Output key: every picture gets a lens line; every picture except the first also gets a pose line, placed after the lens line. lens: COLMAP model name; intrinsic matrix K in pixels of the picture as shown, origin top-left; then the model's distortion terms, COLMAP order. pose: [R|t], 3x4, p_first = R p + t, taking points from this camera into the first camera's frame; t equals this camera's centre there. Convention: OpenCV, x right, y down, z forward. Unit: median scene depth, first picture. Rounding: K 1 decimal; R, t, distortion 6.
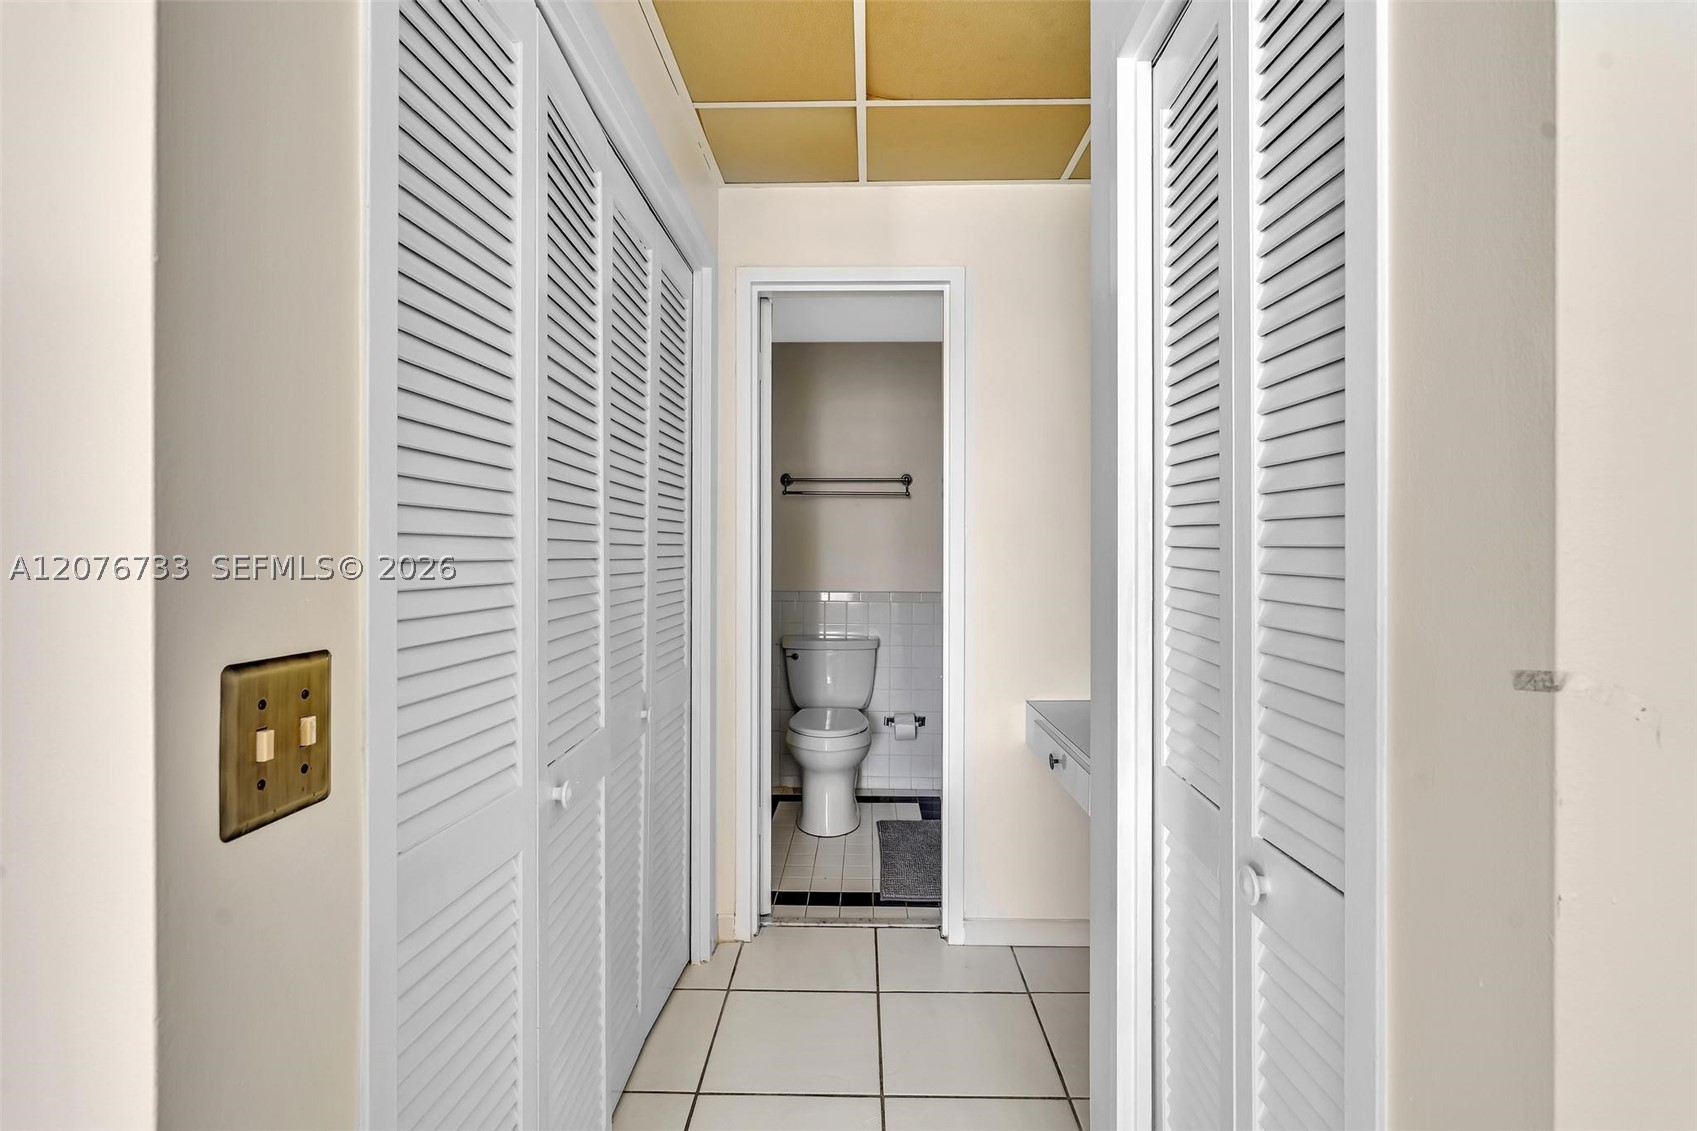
lens RADIAL K [[763.6, 0, 845.7], [0, 763.6, 559.1], [0, 0, 1]] dist [-0.001752, -0.000633]
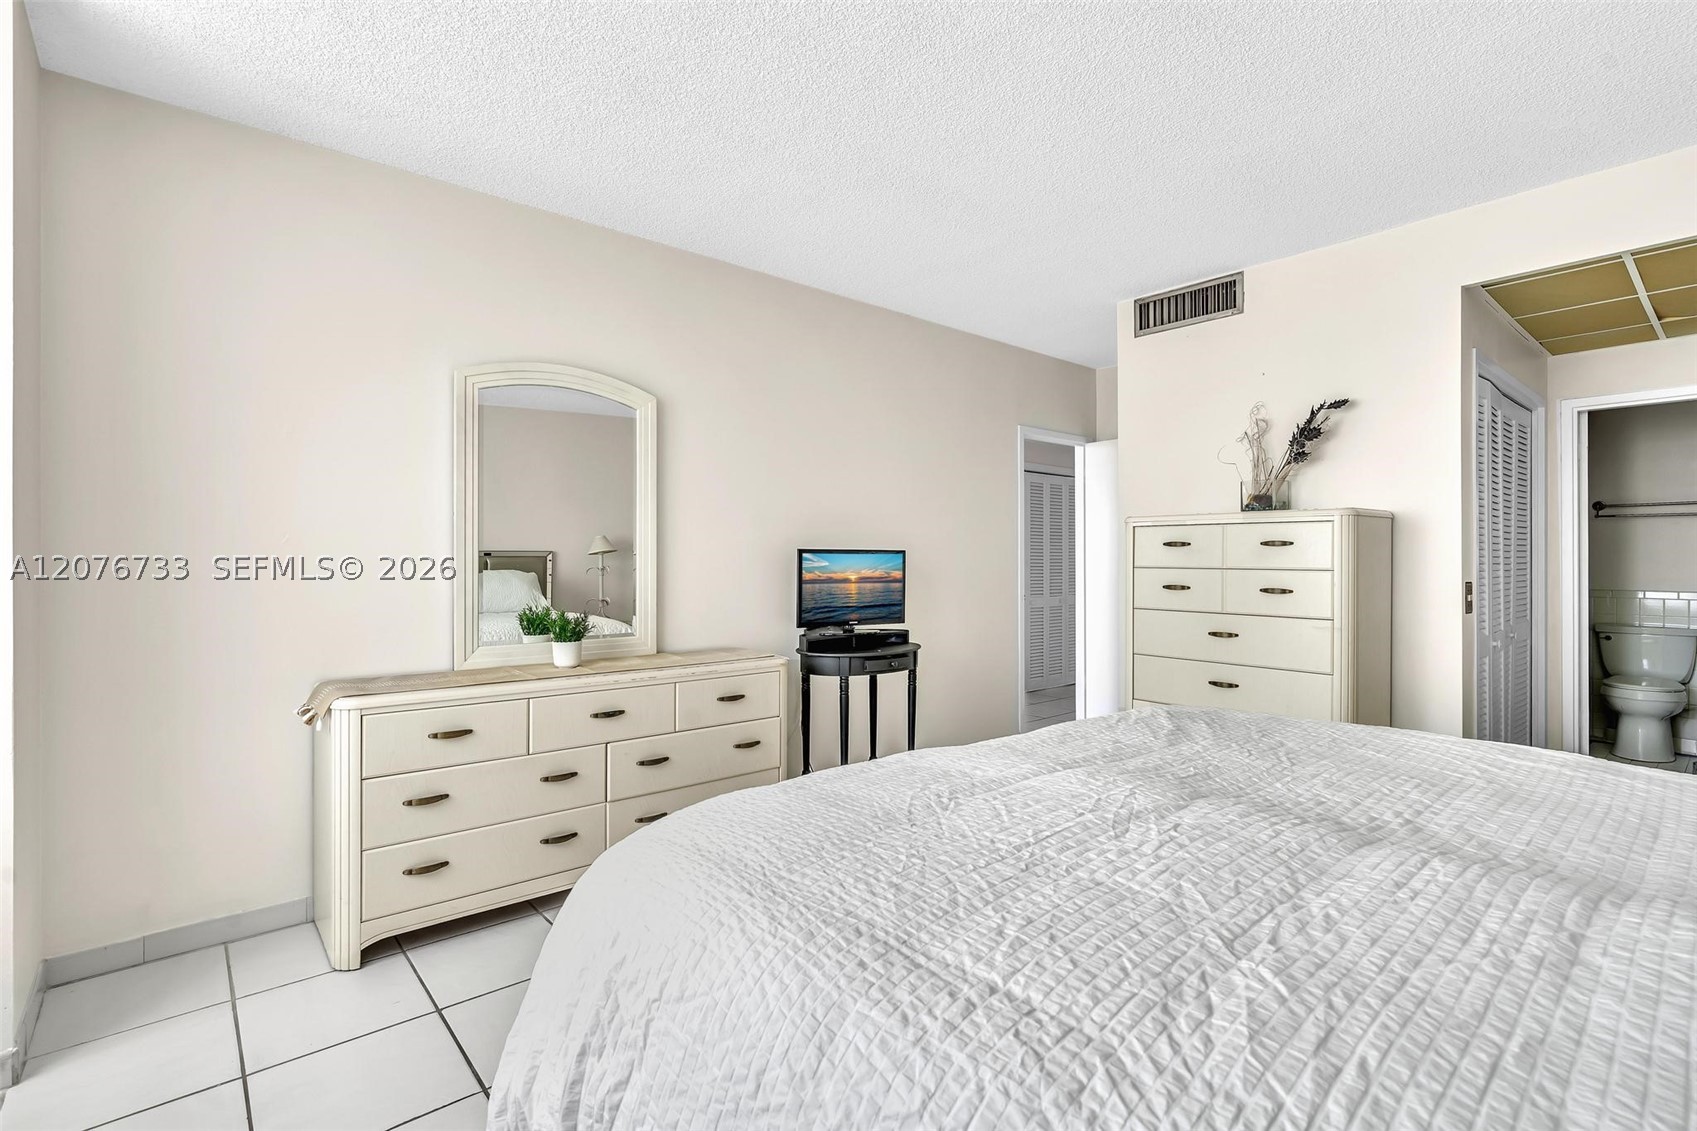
lens RADIAL K [[763.6, 0, 845.7], [0, 763.6, 559.1], [0, 0, 1]] dist [-0.001752, -0.000633]
pose [[0.659026, -0.003840, -0.752110, 0.059317], [-0.008354, 0.999888, -0.012425, 0.014690], [0.752074, 0.014472, 0.658920, -0.916700]]
